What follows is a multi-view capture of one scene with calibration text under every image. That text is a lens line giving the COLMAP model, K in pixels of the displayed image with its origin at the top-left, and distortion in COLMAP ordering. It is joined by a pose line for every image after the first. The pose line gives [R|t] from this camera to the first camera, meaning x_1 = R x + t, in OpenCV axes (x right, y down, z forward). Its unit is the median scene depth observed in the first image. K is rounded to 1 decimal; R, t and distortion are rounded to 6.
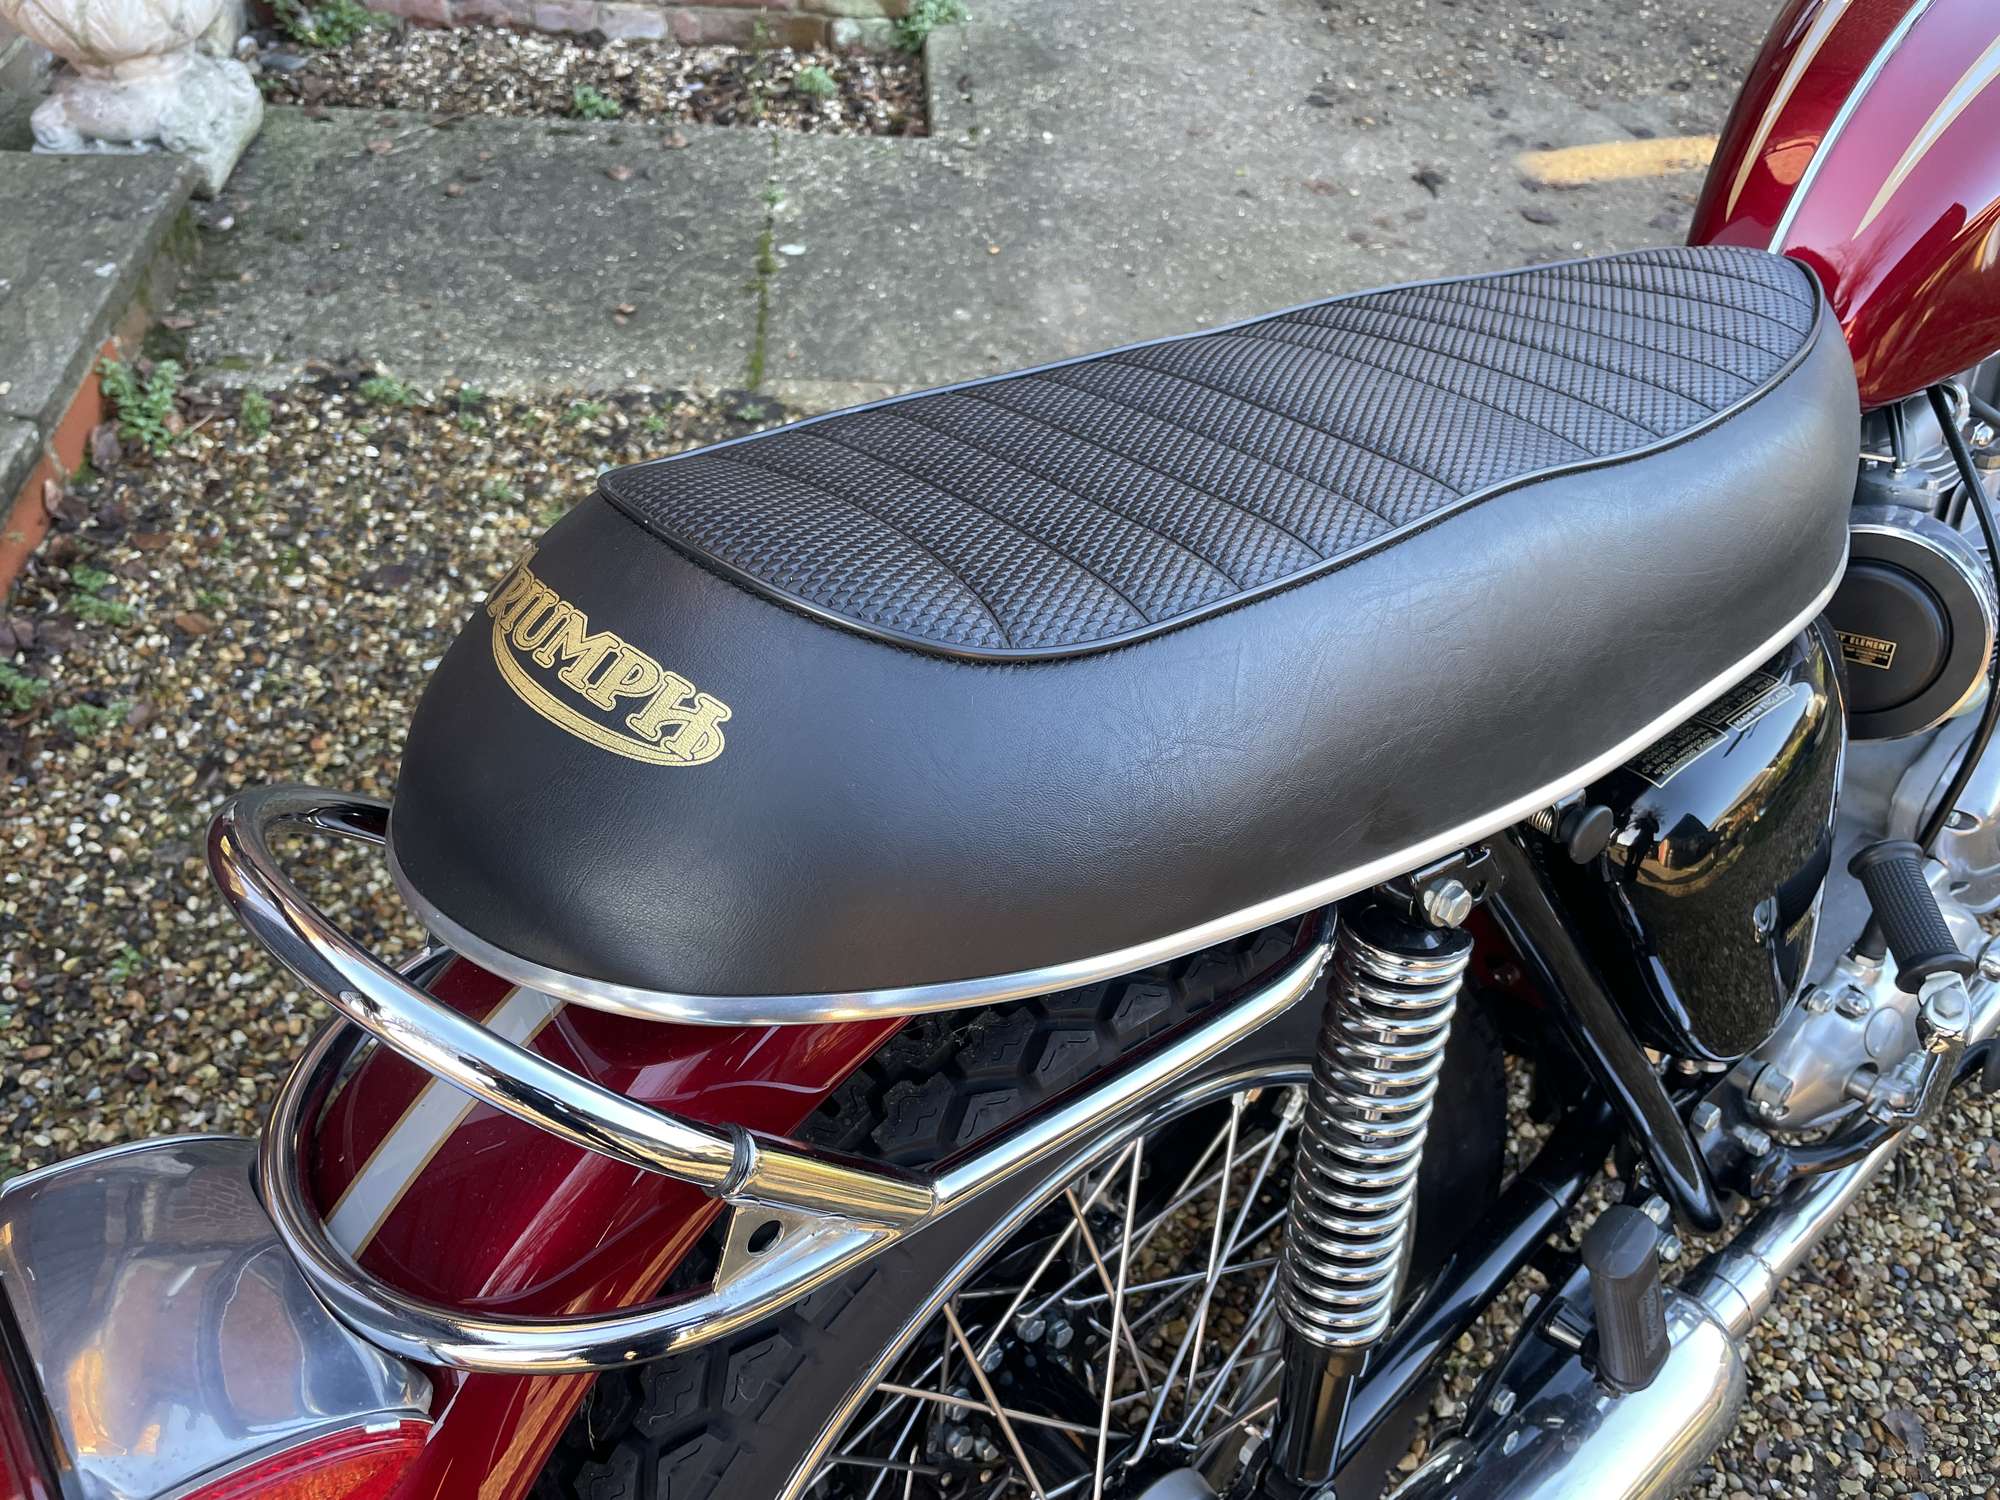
lens RADIAL K [[1551.6, 0, 995.5], [0, 1551.6, 753.0], [0, 0, 1]] dist [0.076940, -0.121496]
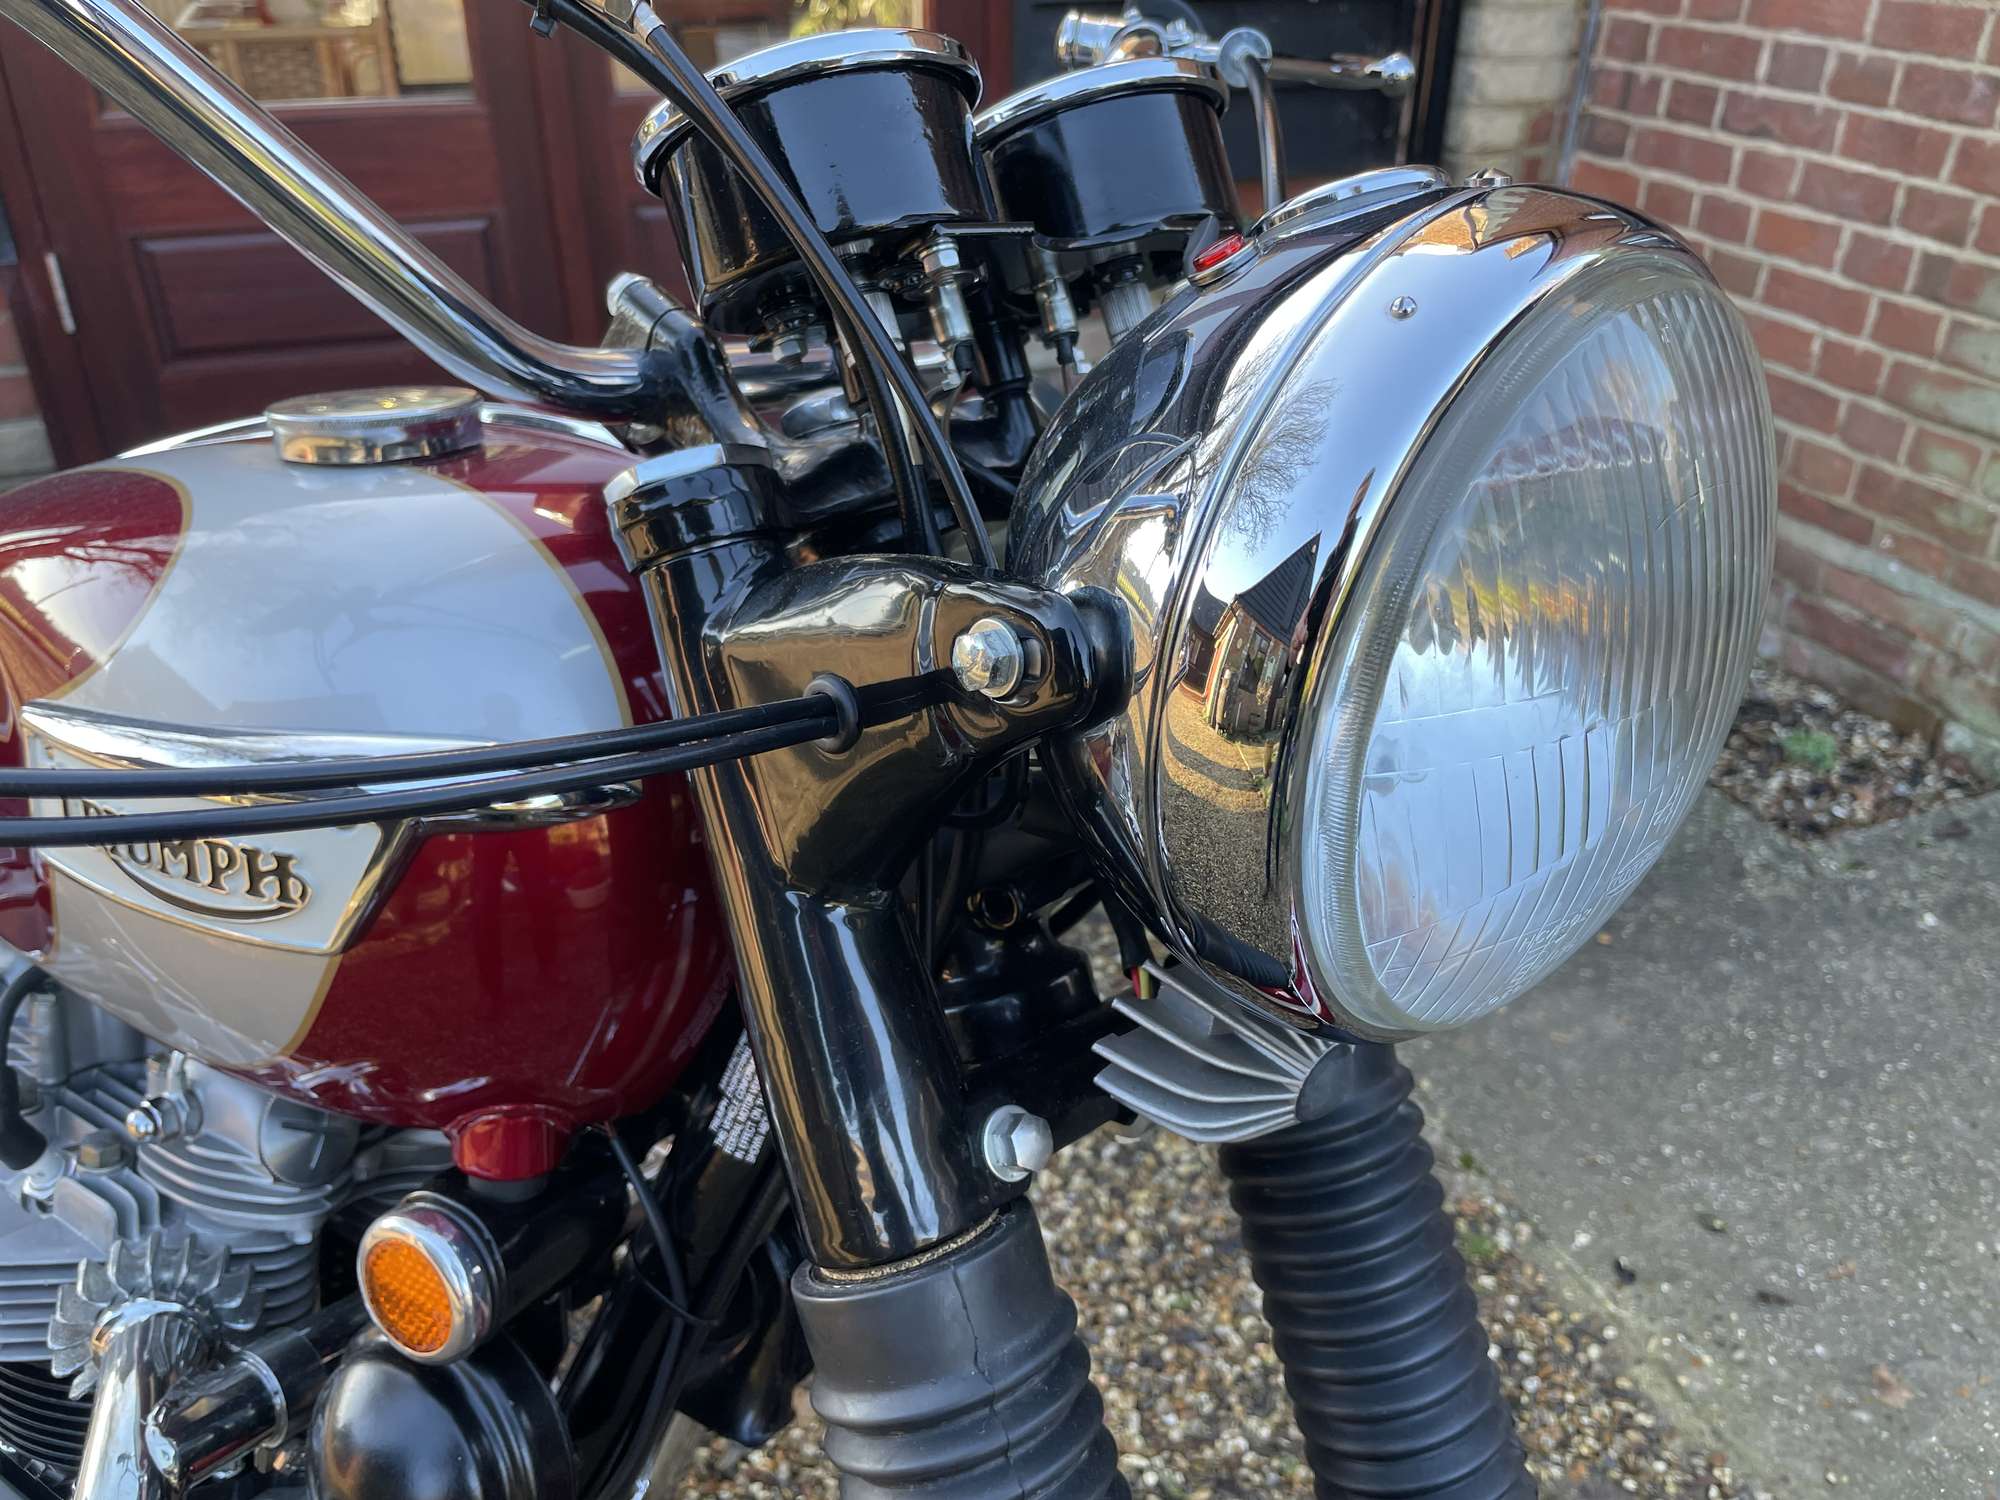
lens RADIAL K [[1551.6, 0, 994.9], [0, 1551.6, 713.5], [0, 0, 1]] dist [0.076940, -0.121496]
pose [[0.310298, 0.398051, -0.863291, 0.665749], [-0.671121, 0.734892, 0.097624, -0.346923], [0.673285, 0.549080, 0.495176, 0.437405]]
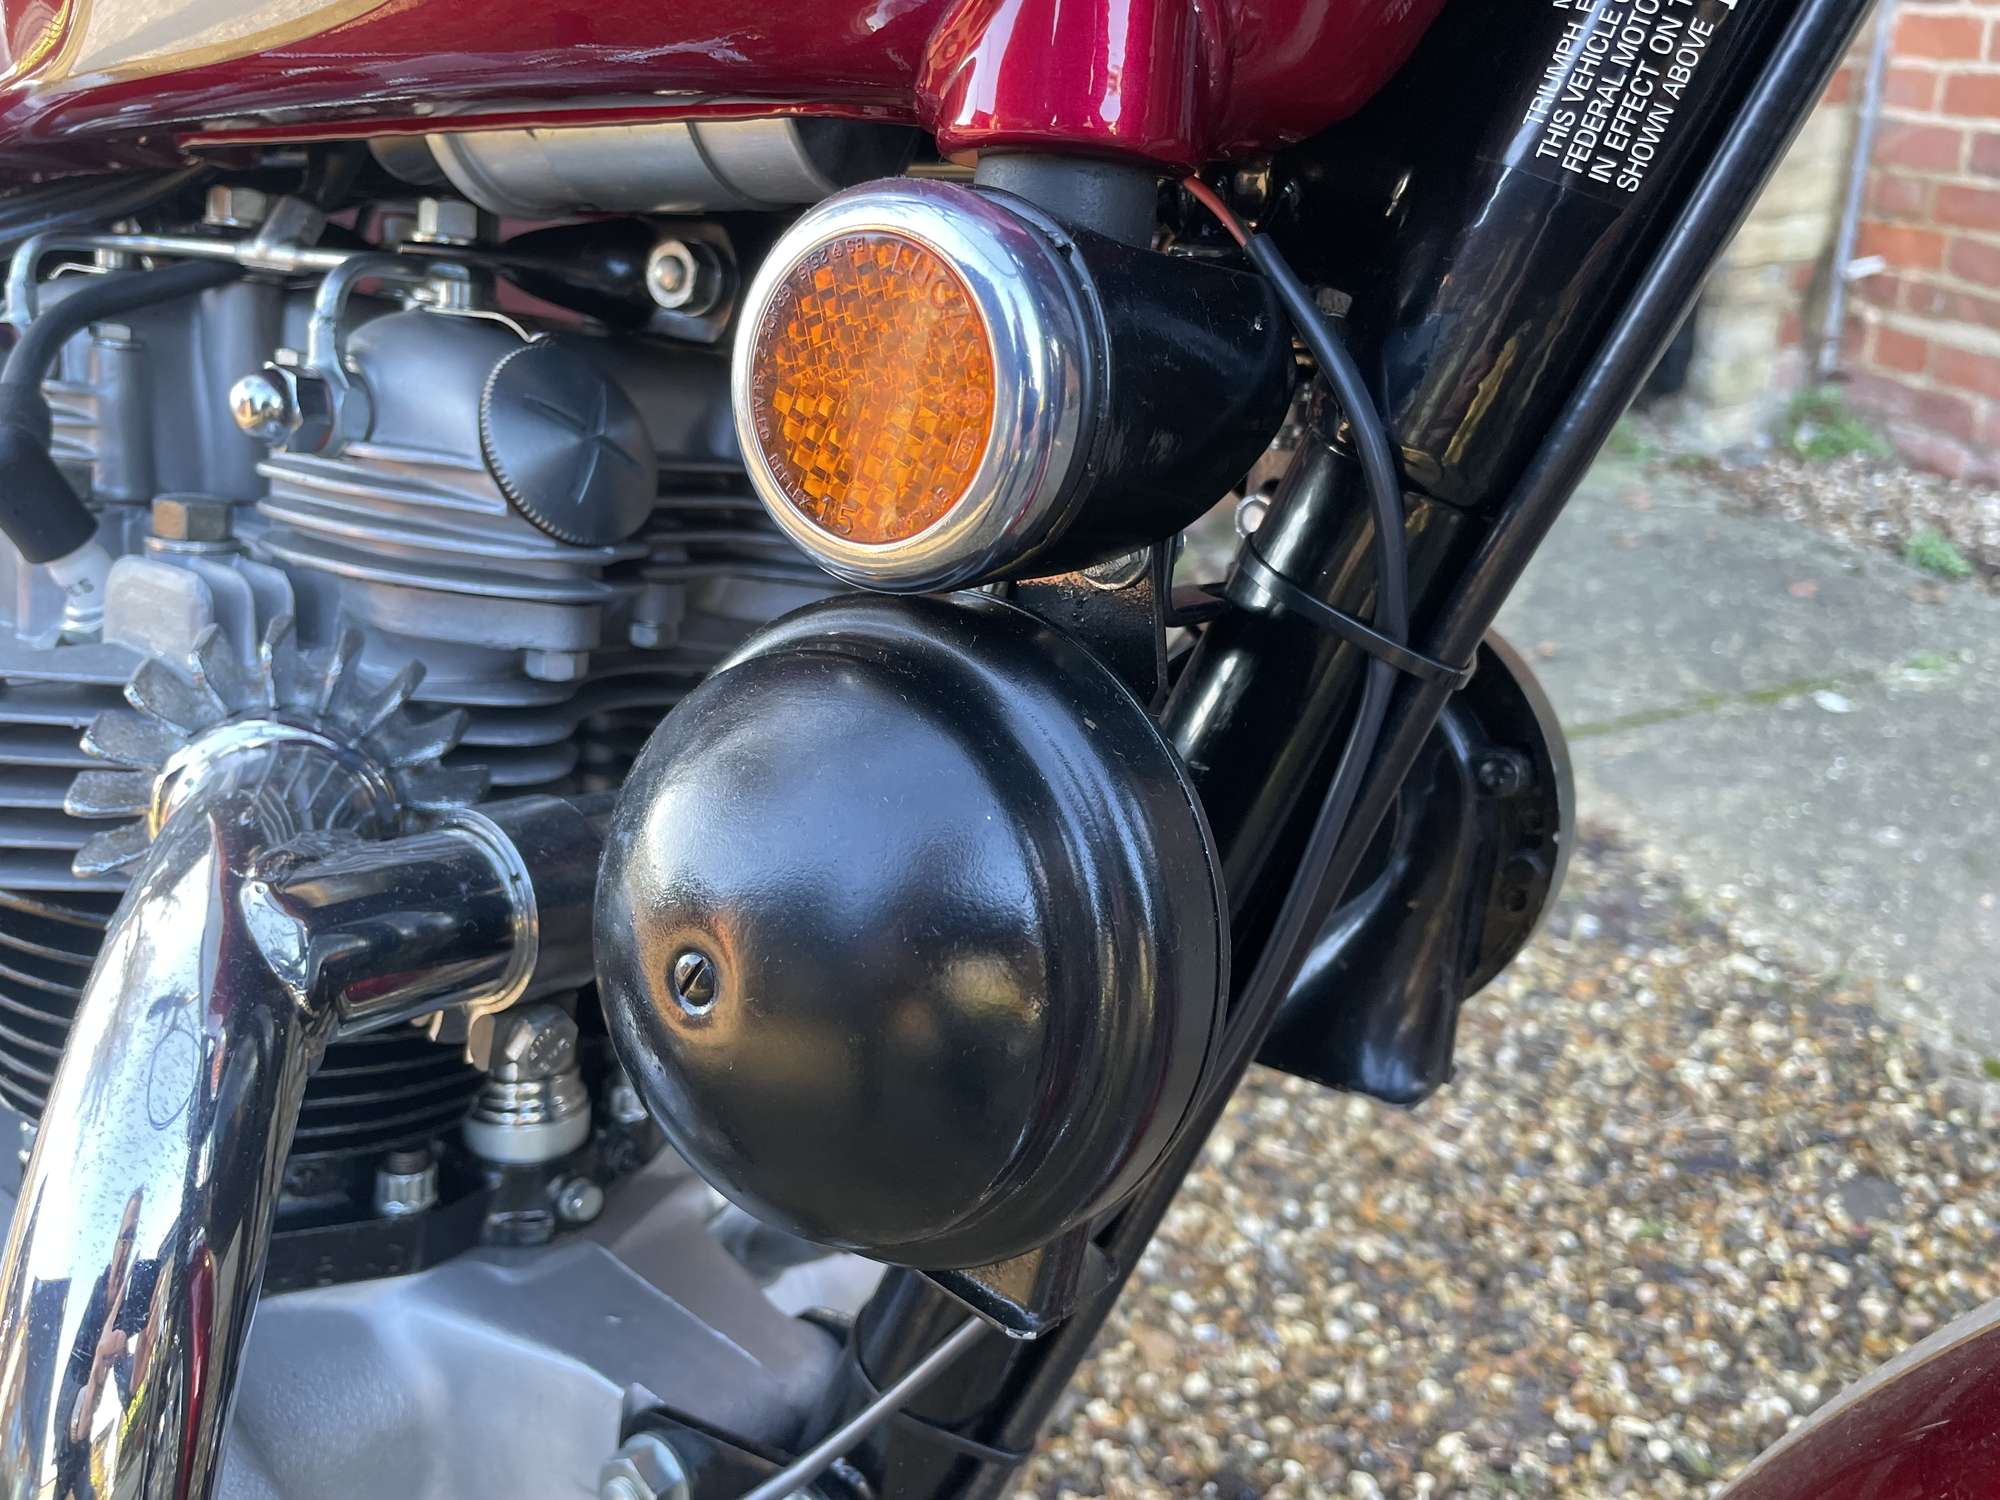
lens RADIAL K [[1551.6, 0, 1004.3], [0, 1551.6, 741.2], [0, 0, 1]] dist [0.076940, -0.121496]
pose [[0.239075, 0.349780, -0.905813, 0.546472], [-0.652285, 0.748886, 0.117023, -0.175923], [0.719282, 0.562871, 0.407196, 0.537160]]
